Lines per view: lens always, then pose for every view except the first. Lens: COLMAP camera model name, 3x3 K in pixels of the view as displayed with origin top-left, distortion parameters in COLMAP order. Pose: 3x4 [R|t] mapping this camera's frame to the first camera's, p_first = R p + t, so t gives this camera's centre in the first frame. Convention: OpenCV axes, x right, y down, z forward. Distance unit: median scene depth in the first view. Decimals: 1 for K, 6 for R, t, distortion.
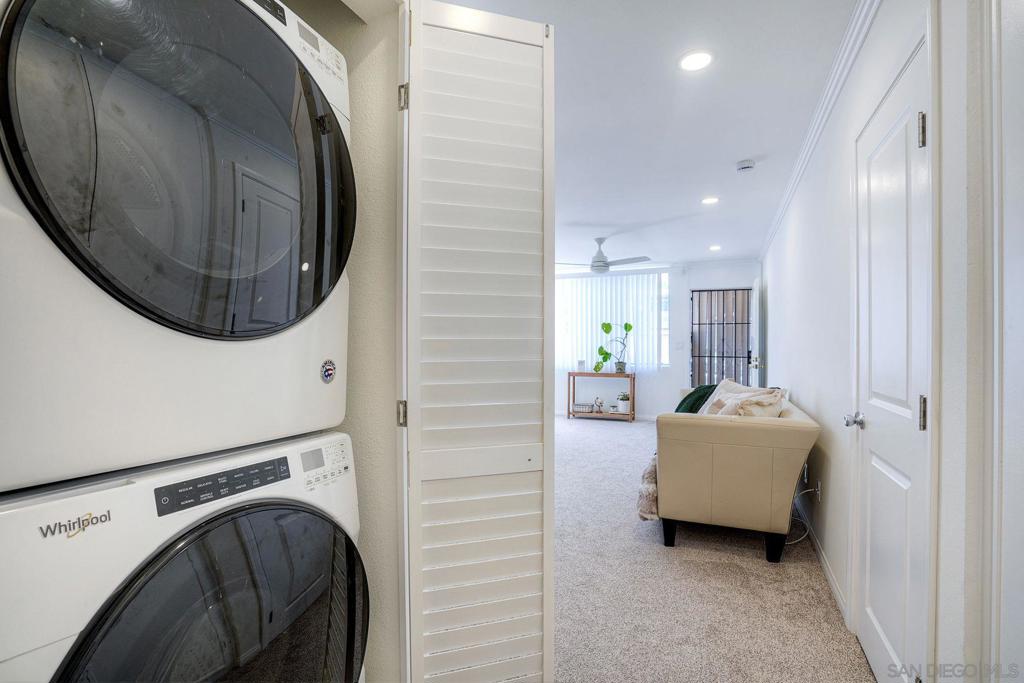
lens RADIAL K [[476.0, 0, 505.9], [0, 476.0, 343.6], [0, 0, 1]] dist [-0.055761, 0.020024]
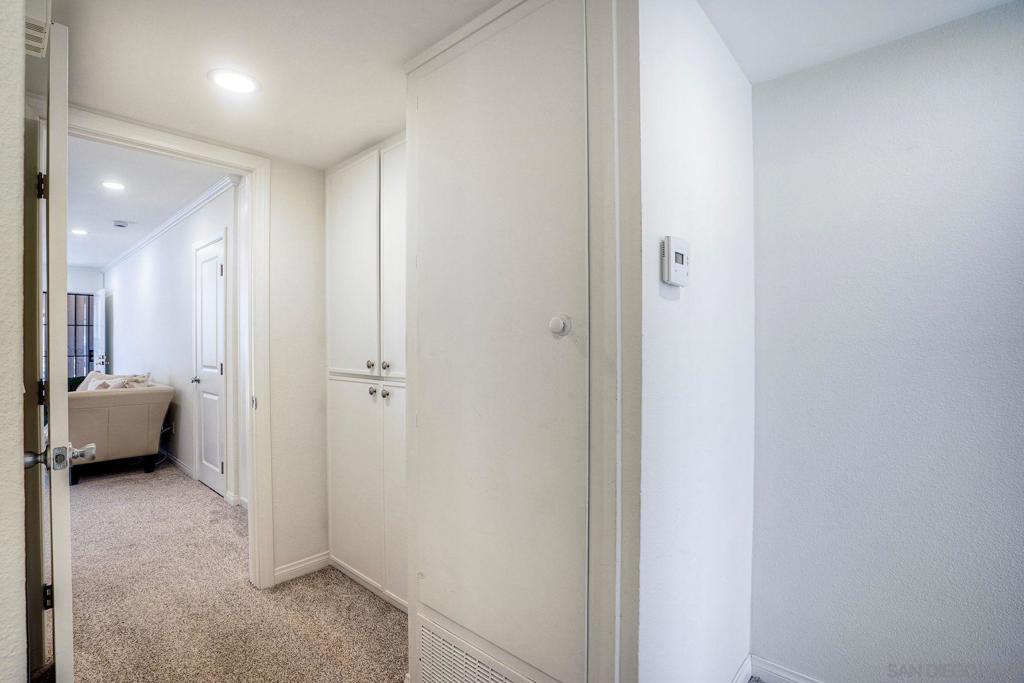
lens RADIAL K [[476.0, 0, 505.9], [0, 476.0, 343.6], [0, 0, 1]] dist [-0.055761, 0.020024]
pose [[0.298600, -0.005051, 0.954365, -0.227040], [0.002354, 0.999987, 0.004556, -0.002697], [-0.954375, 0.000886, 0.298608, -0.263642]]
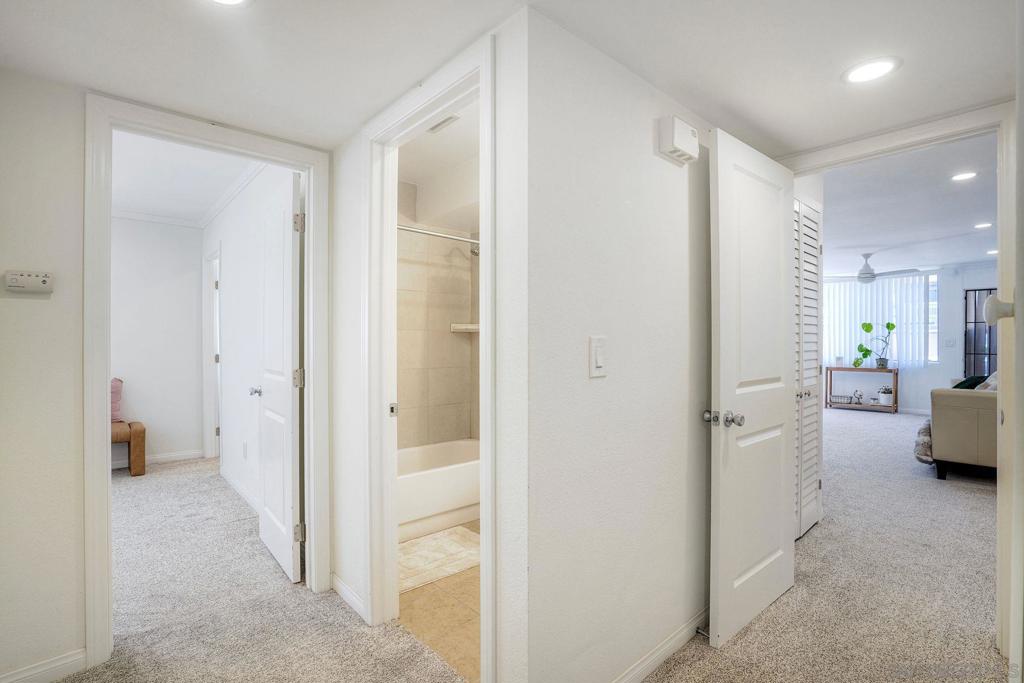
lens RADIAL K [[476.0, 0, 505.9], [0, 476.0, 343.6], [0, 0, 1]] dist [-0.055761, 0.020024]
pose [[0.914388, 0.000364, -0.404839, -0.122061], [0.001640, 0.999988, 0.004602, -0.001535], [0.404835, -0.004872, 0.914377, -0.332864]]
